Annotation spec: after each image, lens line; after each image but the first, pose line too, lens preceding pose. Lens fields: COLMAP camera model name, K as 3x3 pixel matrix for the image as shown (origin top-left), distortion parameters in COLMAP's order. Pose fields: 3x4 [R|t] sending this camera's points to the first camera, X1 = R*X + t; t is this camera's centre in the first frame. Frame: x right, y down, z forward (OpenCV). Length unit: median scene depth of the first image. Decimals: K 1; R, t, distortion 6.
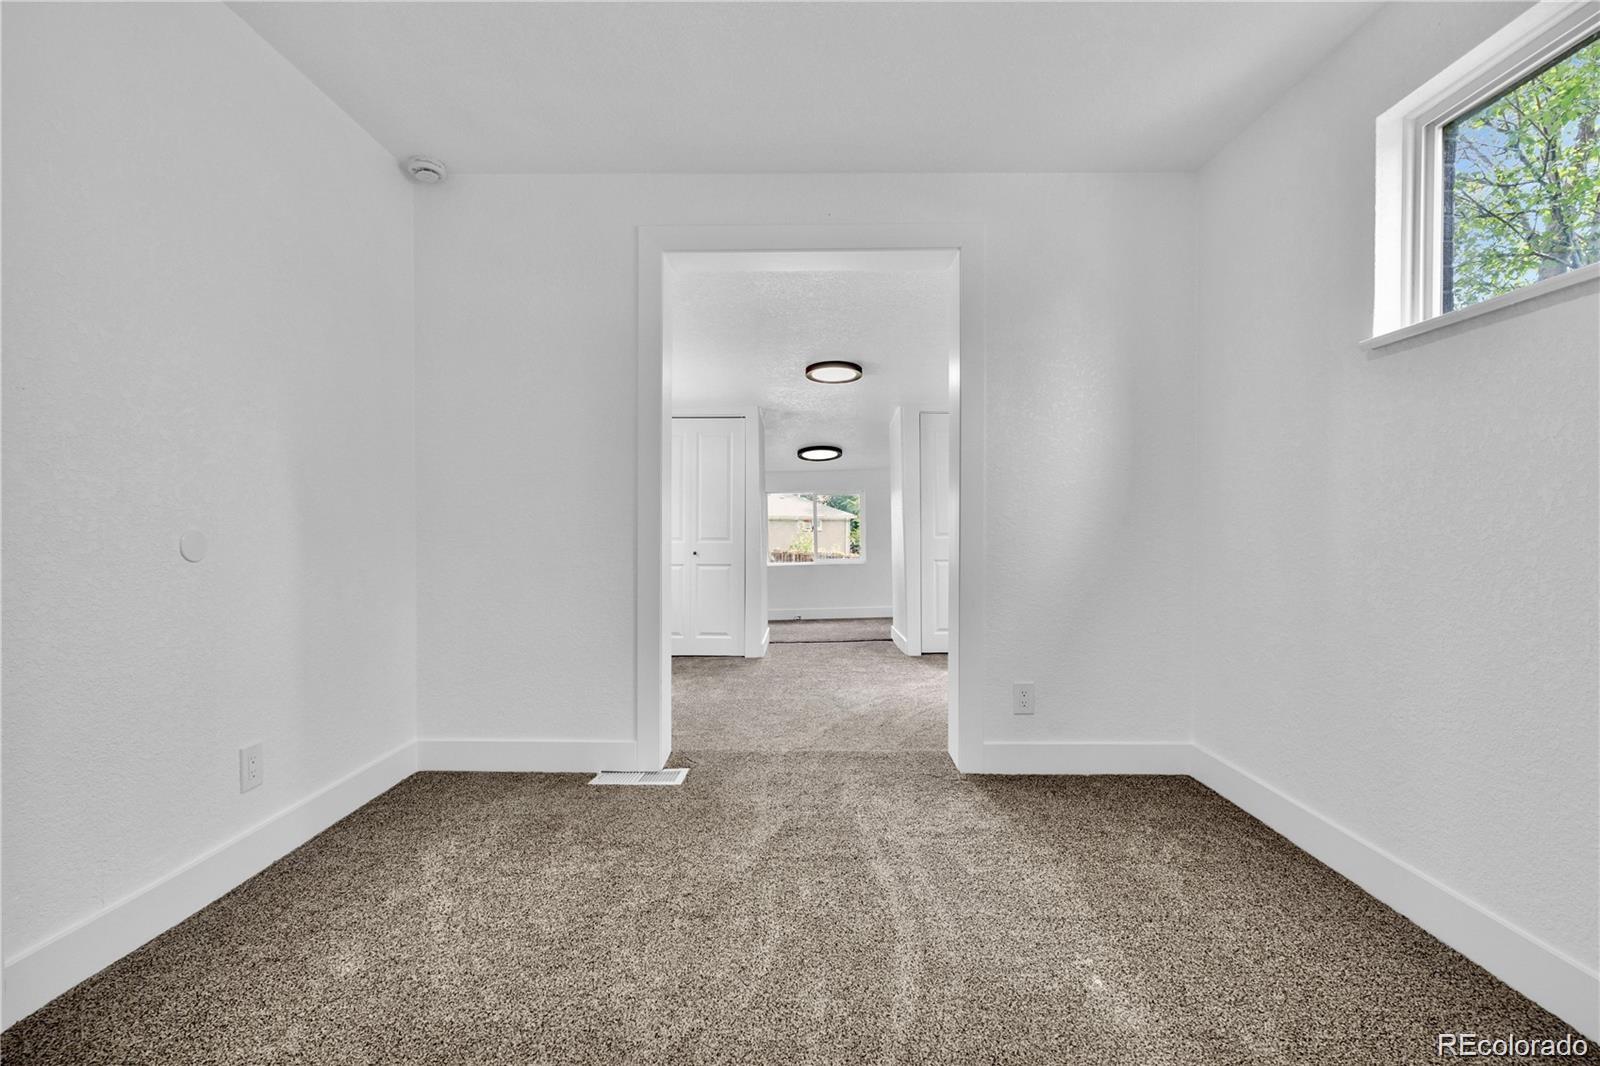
lens RADIAL K [[721.1, 0, 798.9], [0, 721.1, 535.0], [0, 0, 1]] dist [-0.008840, 0.001115]
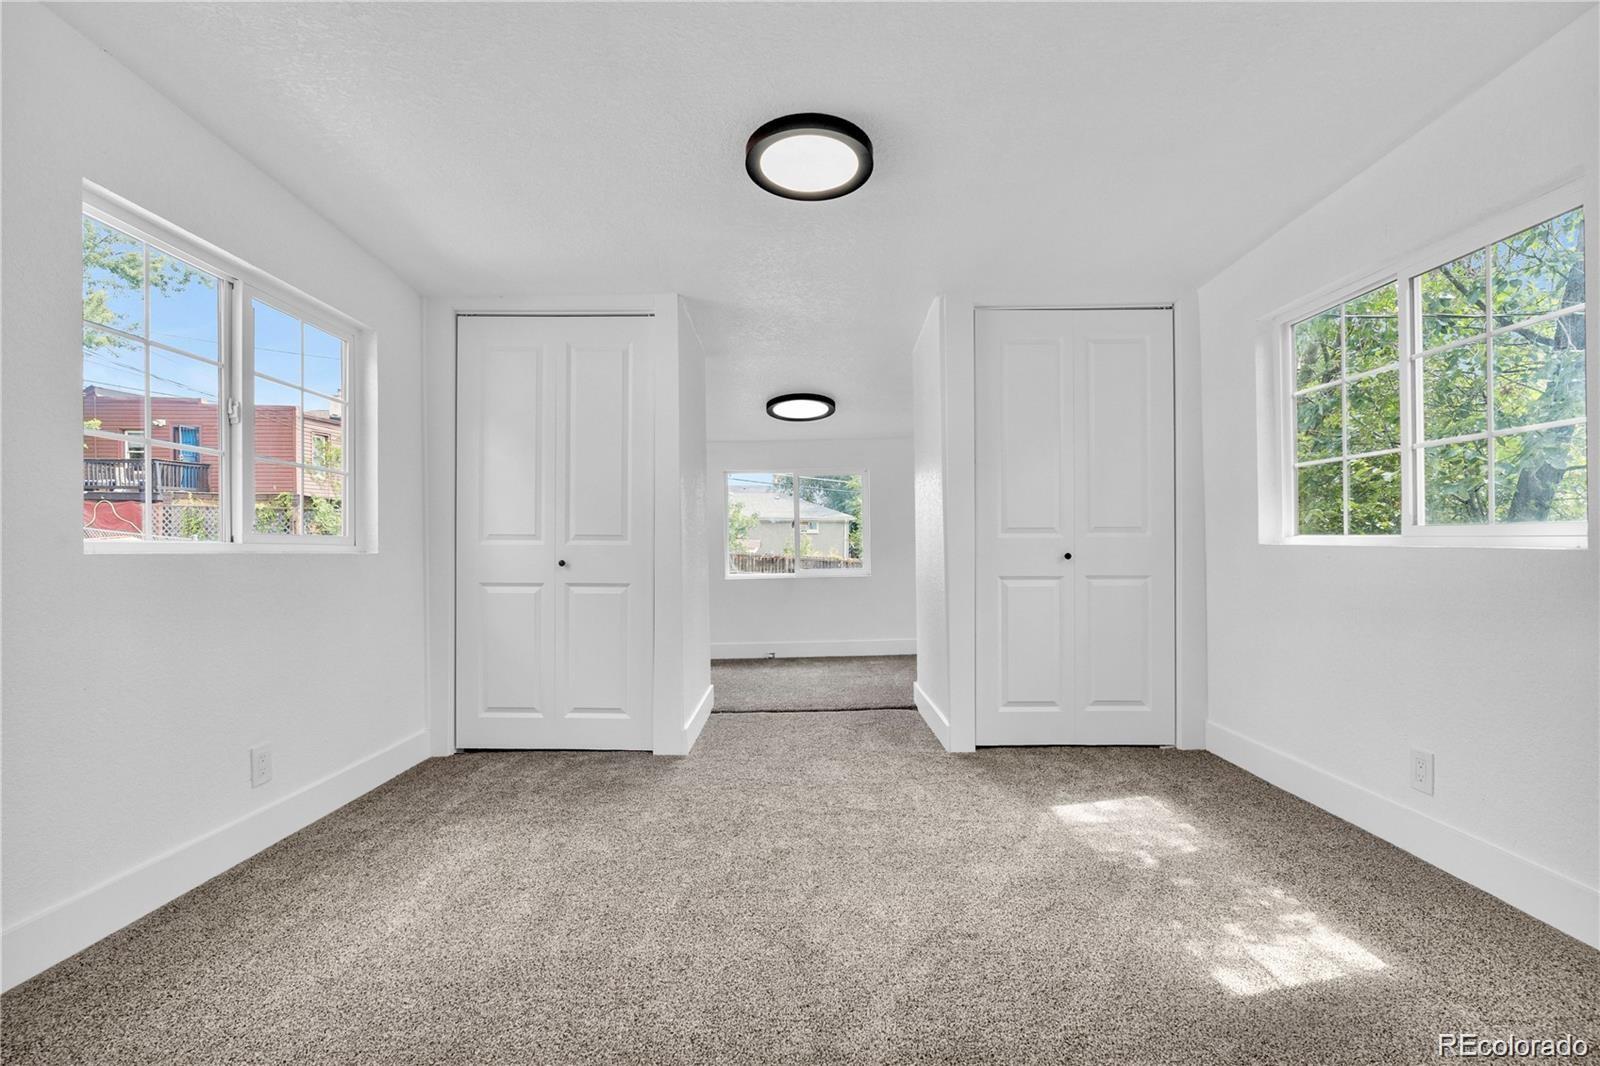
lens RADIAL K [[721.1, 0, 798.9], [0, 721.1, 535.0], [0, 0, 1]] dist [-0.008840, 0.001115]
pose [[0.999991, 0.004164, 0.001078, 0.026400], [-0.004159, 0.999981, -0.004551, 0.004372], [-0.001097, 0.004546, 0.999989, 0.346509]]
